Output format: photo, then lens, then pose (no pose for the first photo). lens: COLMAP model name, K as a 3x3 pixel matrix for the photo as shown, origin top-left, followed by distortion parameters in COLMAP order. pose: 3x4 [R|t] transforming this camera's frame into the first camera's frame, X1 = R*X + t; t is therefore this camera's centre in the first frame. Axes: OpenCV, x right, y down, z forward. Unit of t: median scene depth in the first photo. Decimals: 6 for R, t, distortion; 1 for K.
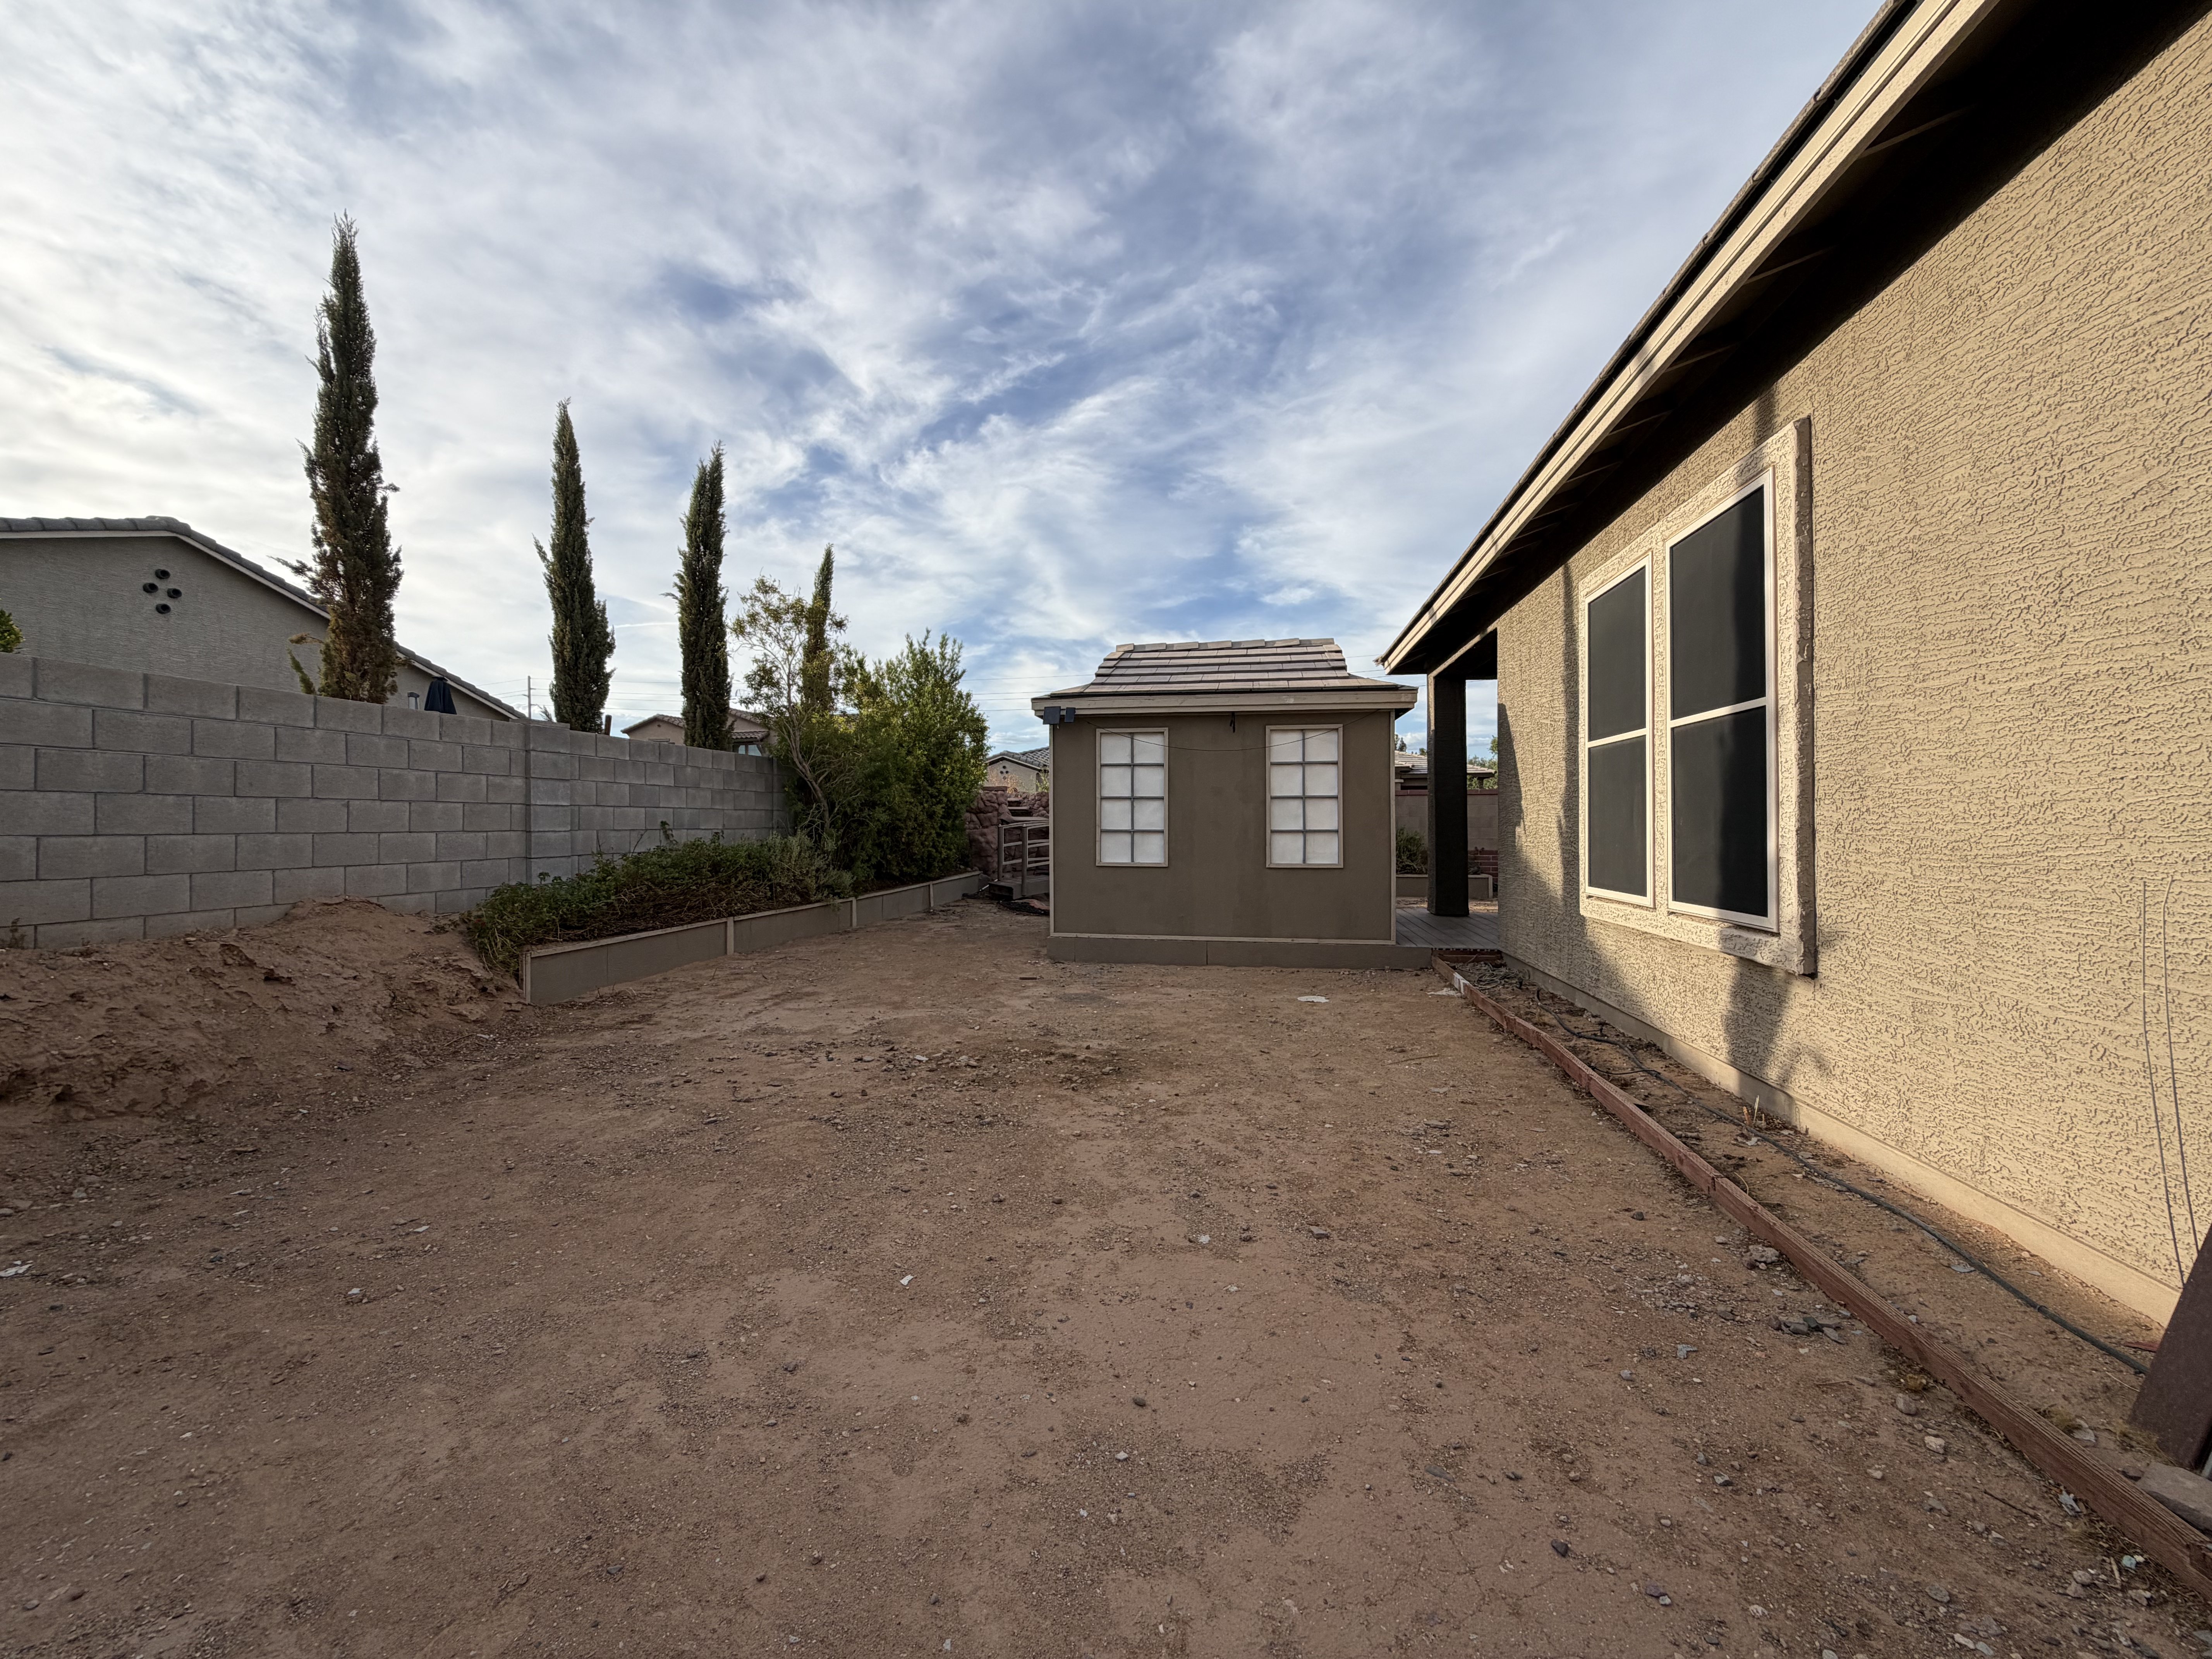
lens RADIAL K [[882.5, 0, 1107.9], [0, 882.5, 827.8], [0, 0, 1]] dist [0.000871, 0.000068]
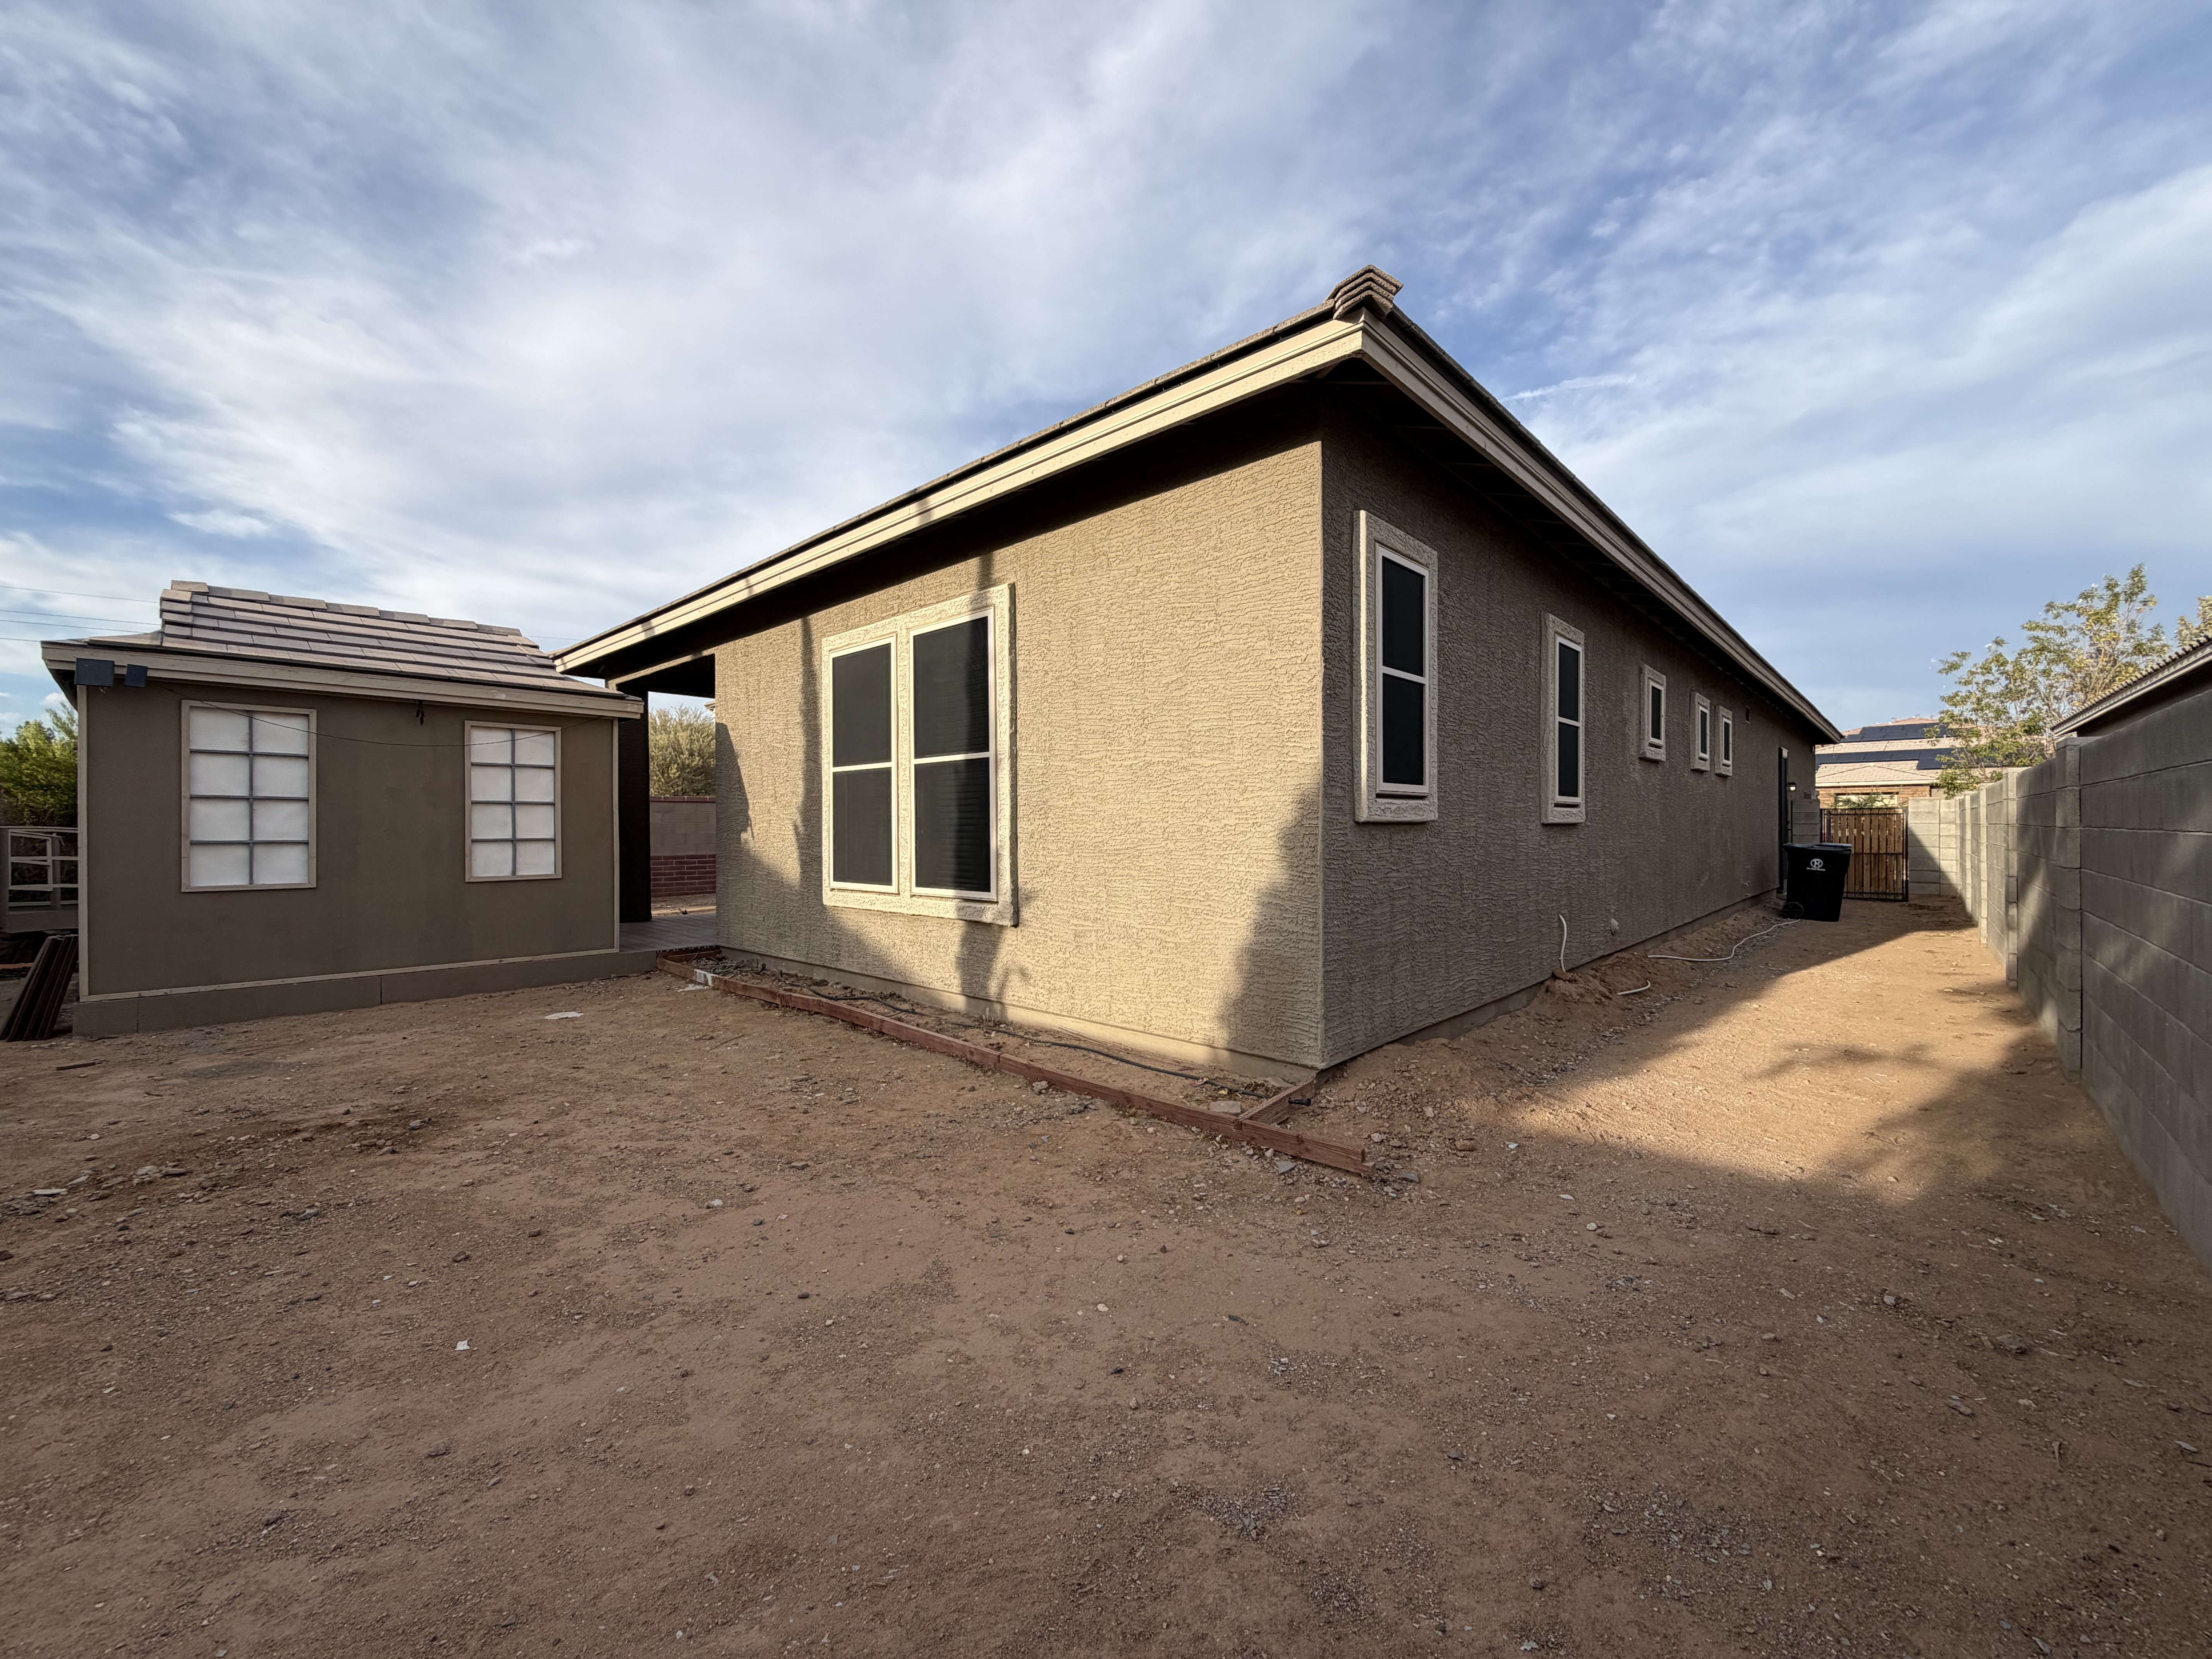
lens RADIAL K [[882.5, 0, 1104.8], [0, 882.5, 828.9], [0, 0, 1]] dist [0.000871, 0.000068]
pose [[0.550547, -0.001452, 0.834803, -0.441839], [0.004532, 0.999989, -0.001249, -0.008103], [-0.834792, 0.004471, 0.550548, -0.032789]]
